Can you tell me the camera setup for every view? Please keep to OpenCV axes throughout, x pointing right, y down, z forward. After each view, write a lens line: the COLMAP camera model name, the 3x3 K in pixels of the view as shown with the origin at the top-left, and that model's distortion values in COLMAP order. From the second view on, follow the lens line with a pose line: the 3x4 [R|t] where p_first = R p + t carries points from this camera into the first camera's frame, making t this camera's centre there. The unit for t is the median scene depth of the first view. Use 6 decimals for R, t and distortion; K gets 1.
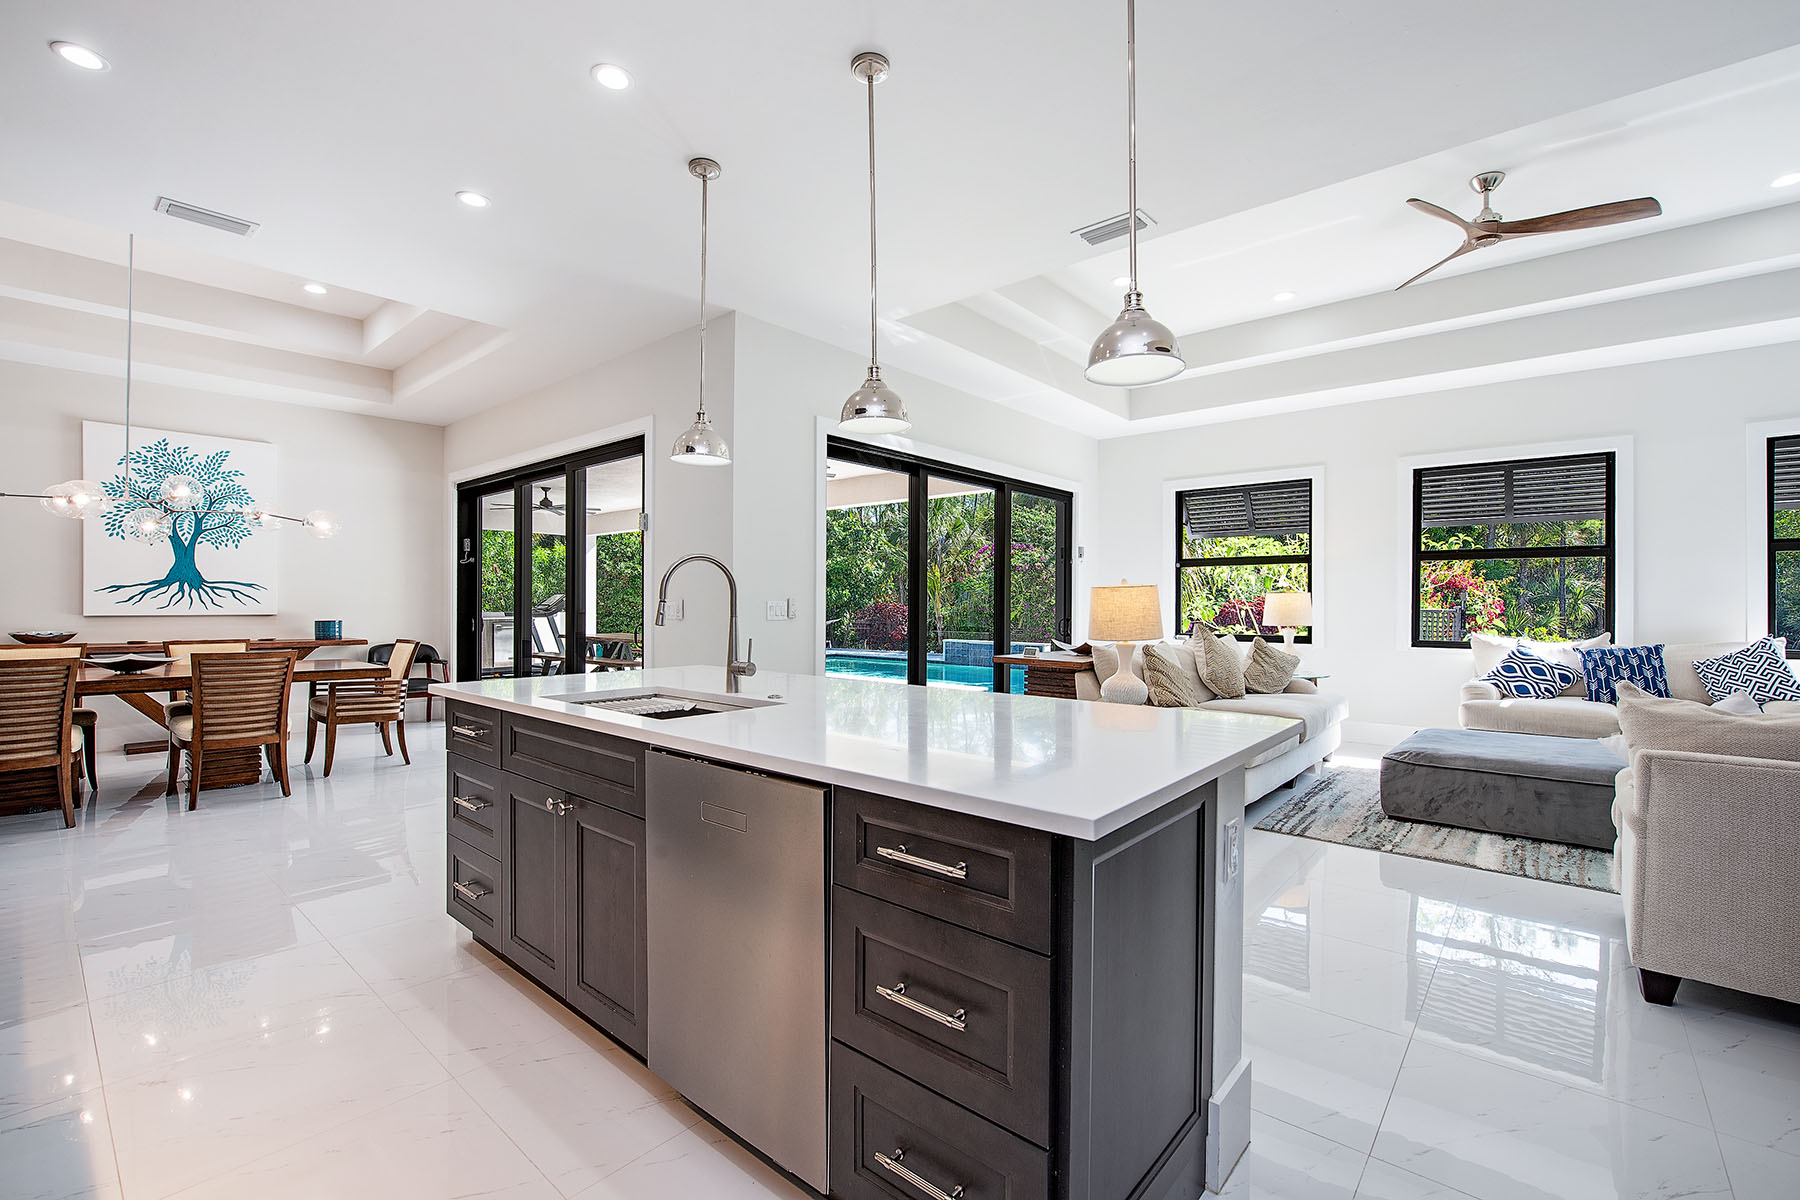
lens RADIAL K [[767.1, 0, 902.5], [0, 767.1, 603.0], [0, 0, 1]] dist [-0.013535, -0.000040]
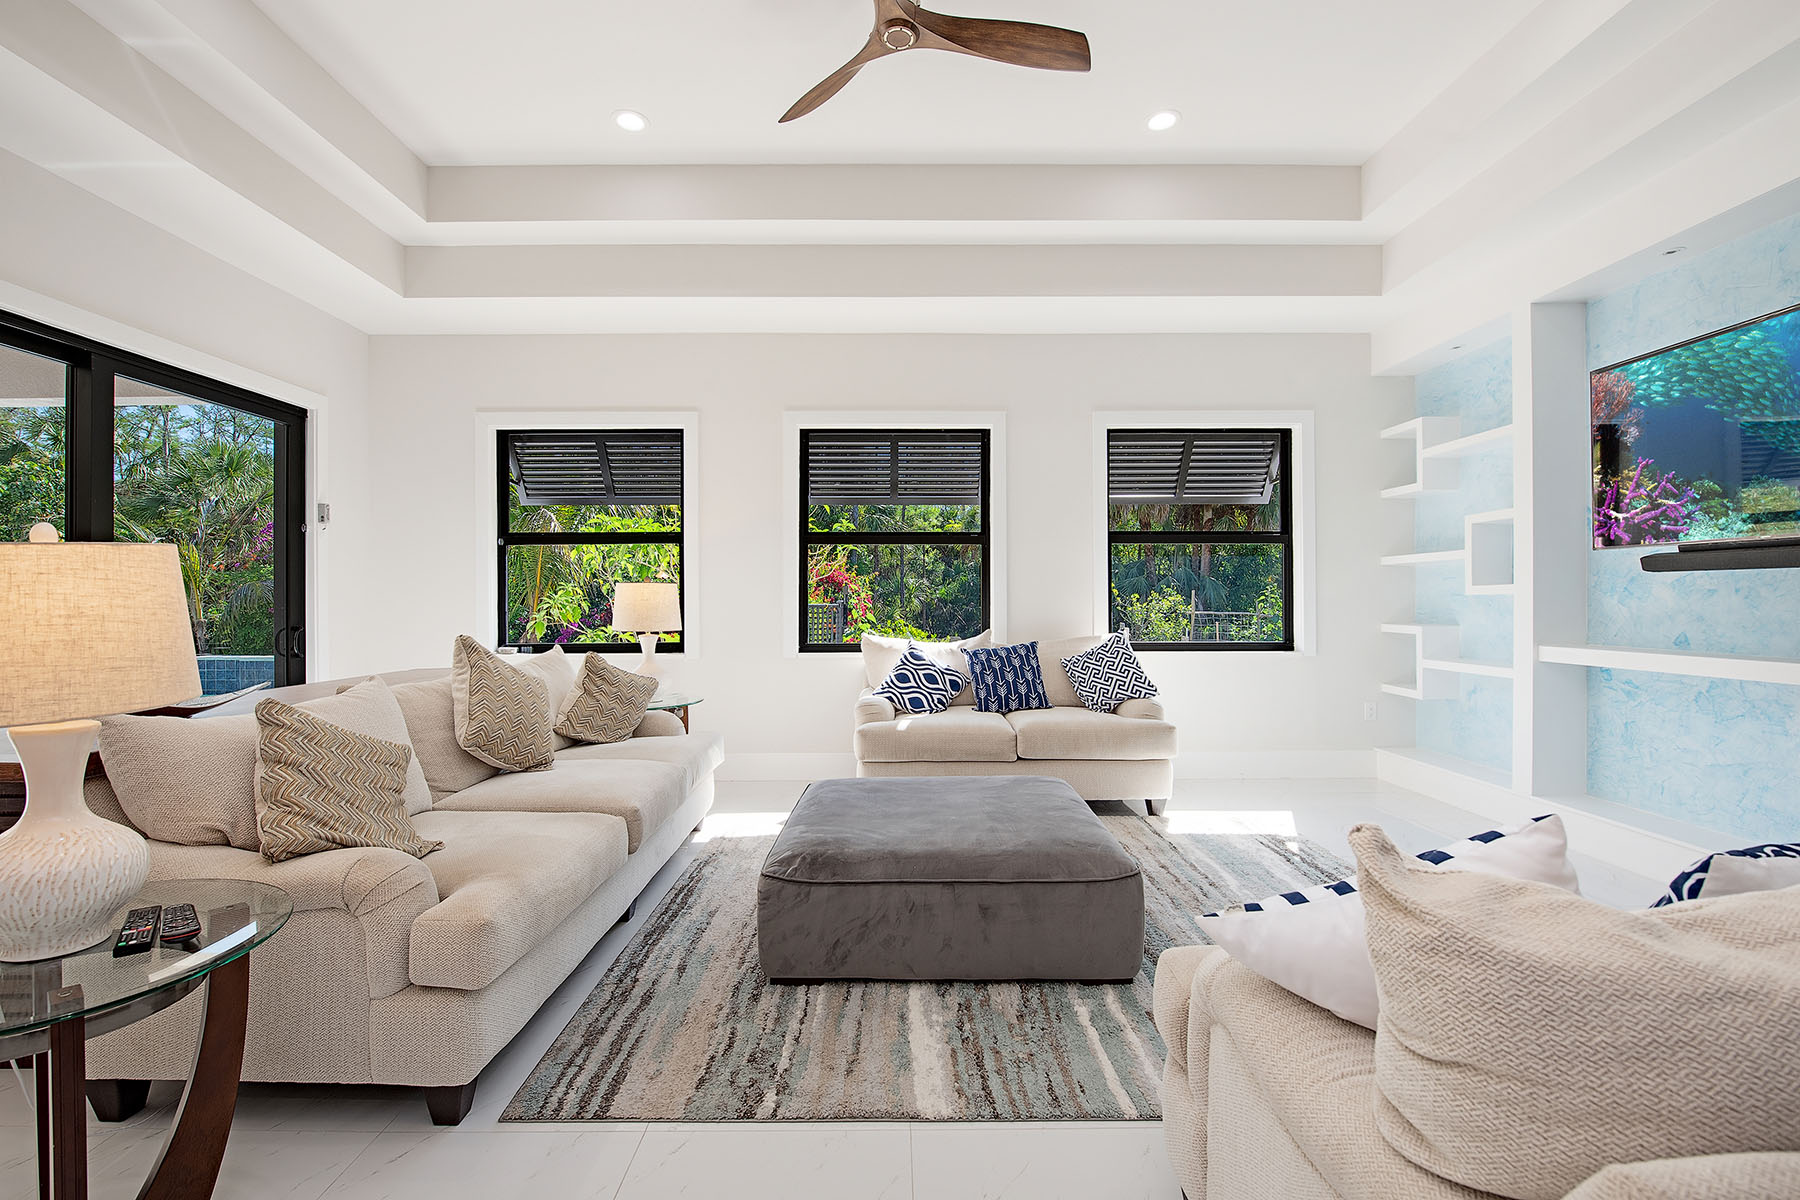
lens RADIAL K [[767.1, 0, 901.2], [0, 767.1, 599.1], [0, 0, 1]] dist [-0.013535, -0.000040]
pose [[0.748291, -0.005769, 0.663345, 0.255970], [0.005533, 0.999982, 0.002455, 0.000964], [-0.663347, 0.001833, 0.748309, 0.390618]]
